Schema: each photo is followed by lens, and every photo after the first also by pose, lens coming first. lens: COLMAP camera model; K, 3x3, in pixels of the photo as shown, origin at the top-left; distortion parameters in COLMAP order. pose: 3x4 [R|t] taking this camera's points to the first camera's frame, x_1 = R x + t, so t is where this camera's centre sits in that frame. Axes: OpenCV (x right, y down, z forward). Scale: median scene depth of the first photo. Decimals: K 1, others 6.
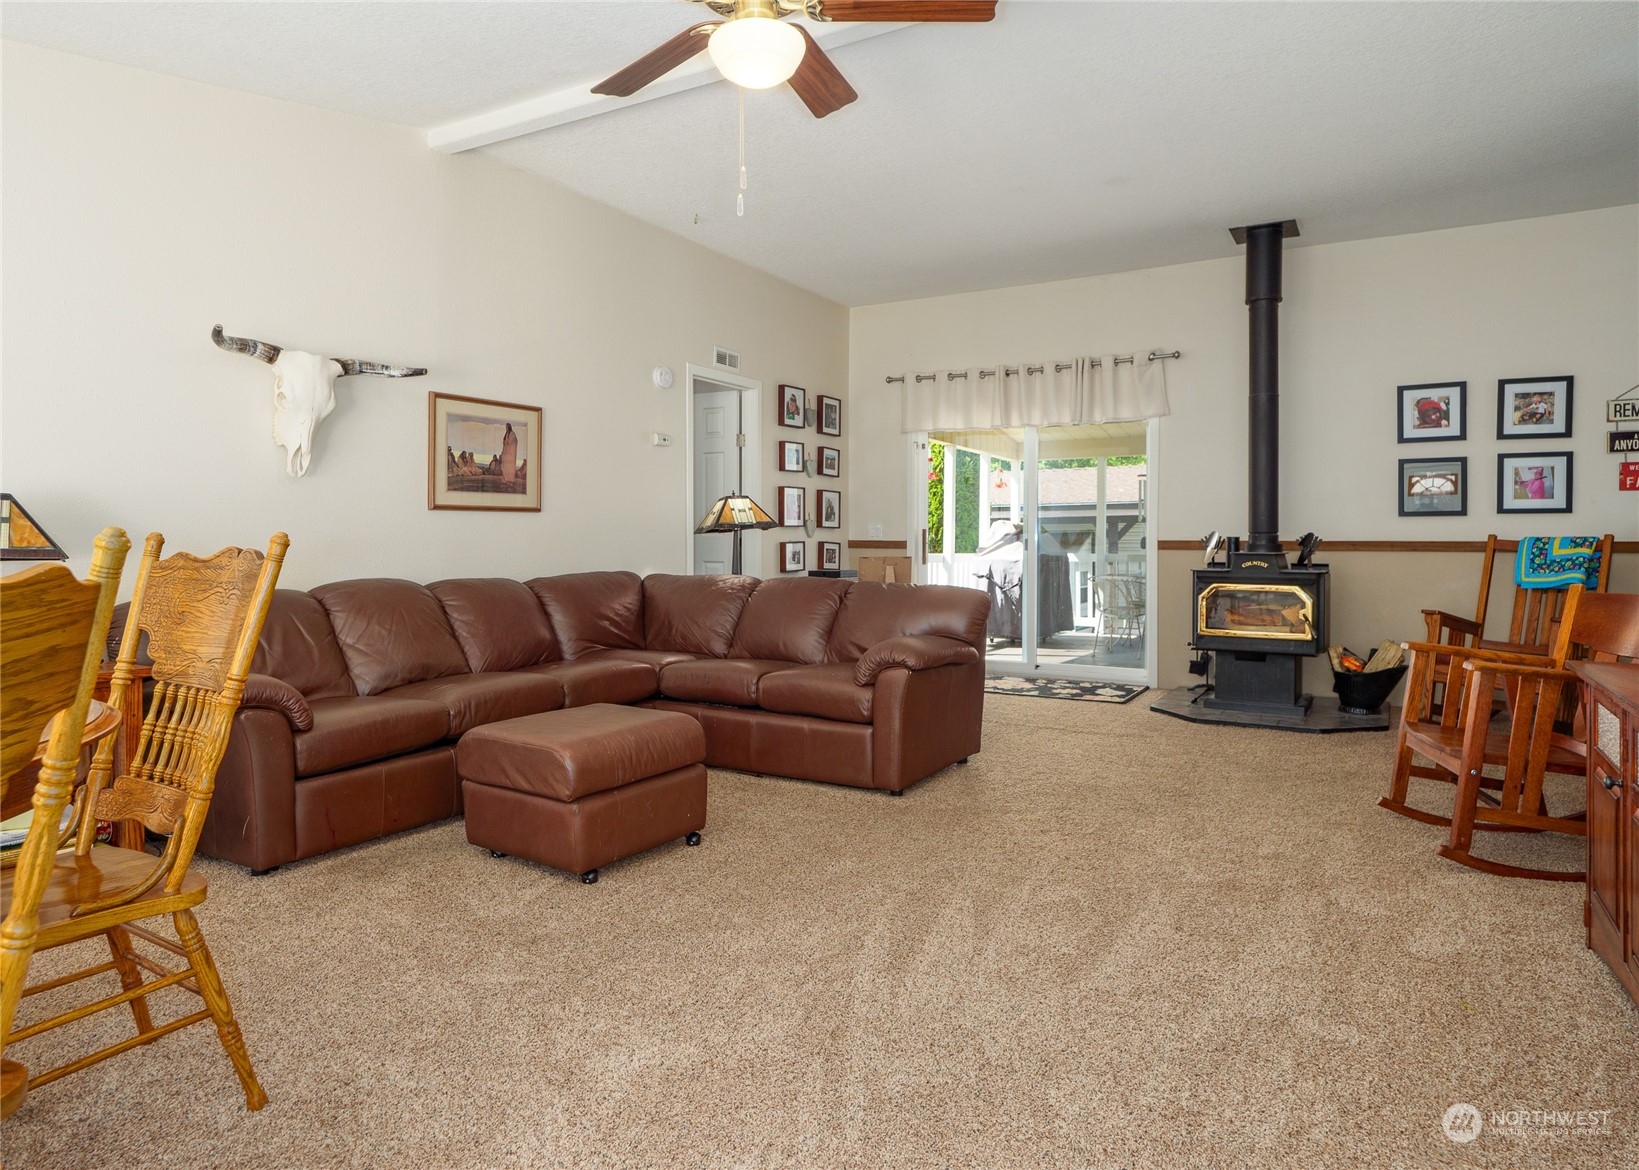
lens RADIAL K [[1024.7, 0, 819.3], [0, 1024.7, 538.3], [0, 0, 1]] dist [0.003066, 0.001005]
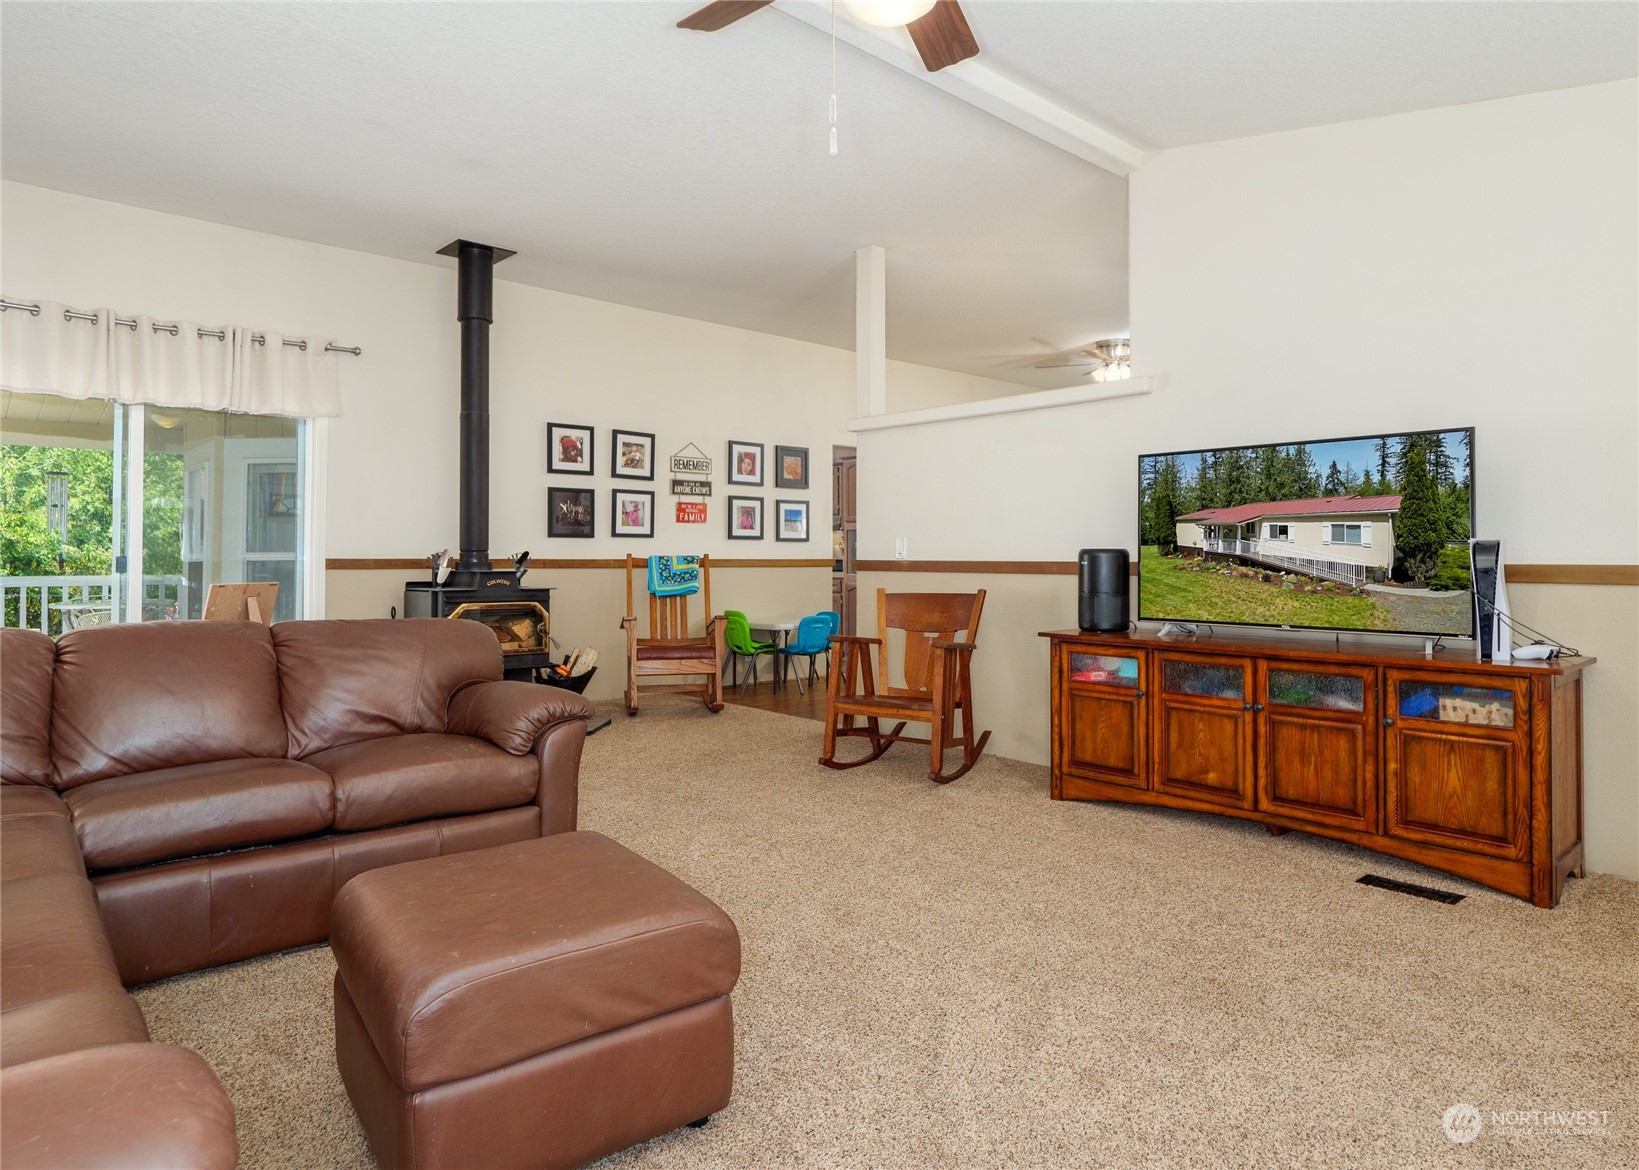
lens RADIAL K [[963.9, 0, 819.5], [0, 963.9, 585.0], [0, 0, 1]] dist [-0.000948, -0.000421]
pose [[0.297281, -0.026643, 0.954418, -0.386553], [-0.001528, 0.999596, 0.028380, 0.000532], [-0.954789, -0.009895, 0.297120, 0.416012]]
